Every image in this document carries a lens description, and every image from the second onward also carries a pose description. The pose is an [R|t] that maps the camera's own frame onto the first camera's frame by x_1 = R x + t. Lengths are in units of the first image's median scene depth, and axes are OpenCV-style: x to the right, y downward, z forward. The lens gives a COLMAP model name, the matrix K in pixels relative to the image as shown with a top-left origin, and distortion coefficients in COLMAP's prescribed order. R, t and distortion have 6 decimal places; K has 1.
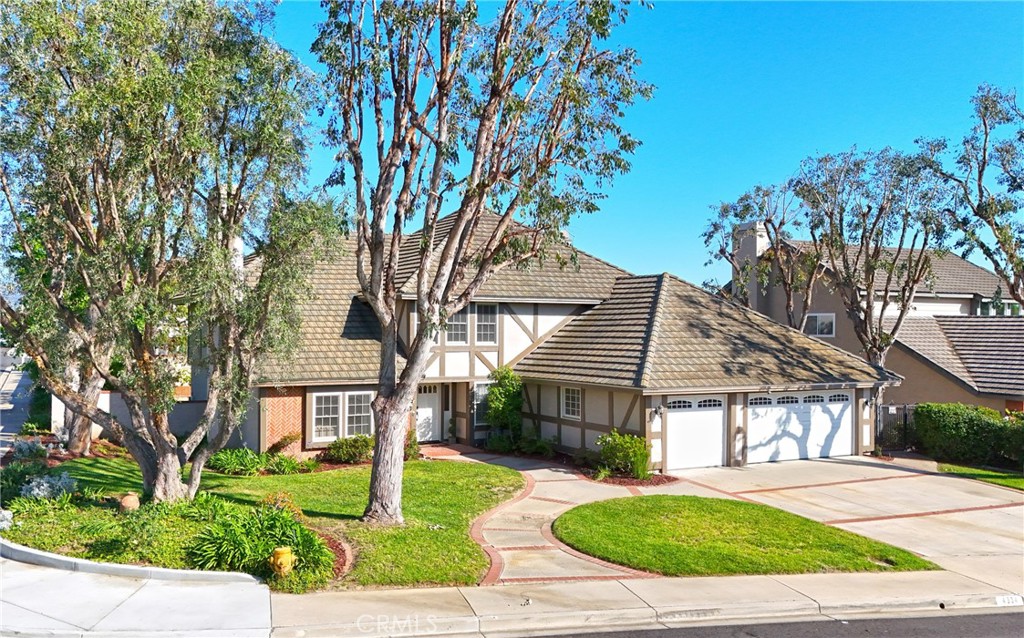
lens RADIAL K [[877.3, 0, 494.1], [0, 877.3, 335.2], [0, 0, 1]] dist [0.119487, -0.242926]
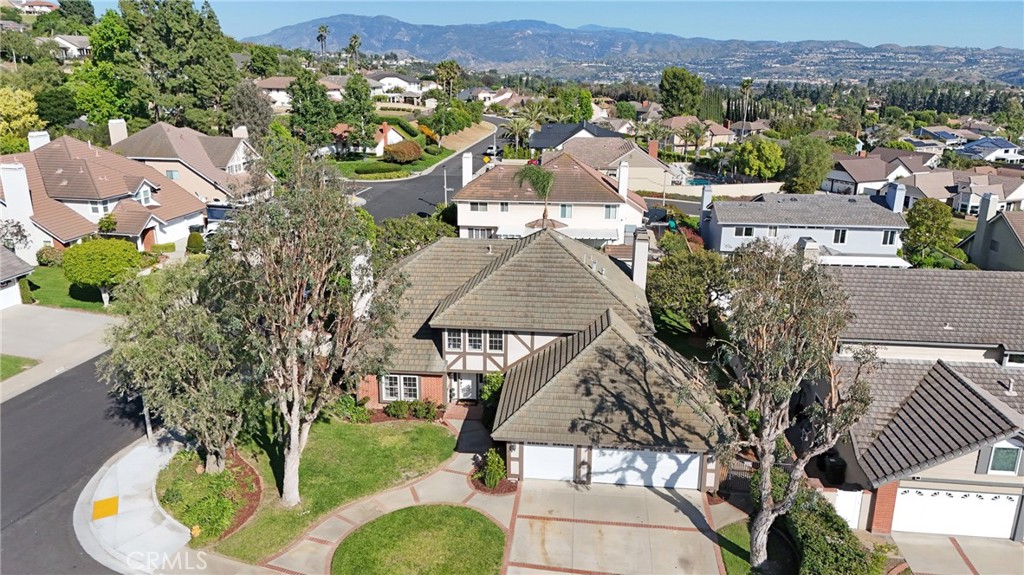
lens RADIAL K [[754.0, 0, 517.3], [0, 754.0, 288.2], [0, 0, 1]] dist [0.090178, -0.113512]
pose [[0.825285, 0.163919, -0.540402, 0.792064], [-0.008423, 0.960412, 0.278456, -0.512854], [0.564653, -0.225254, 0.793995, -0.025701]]
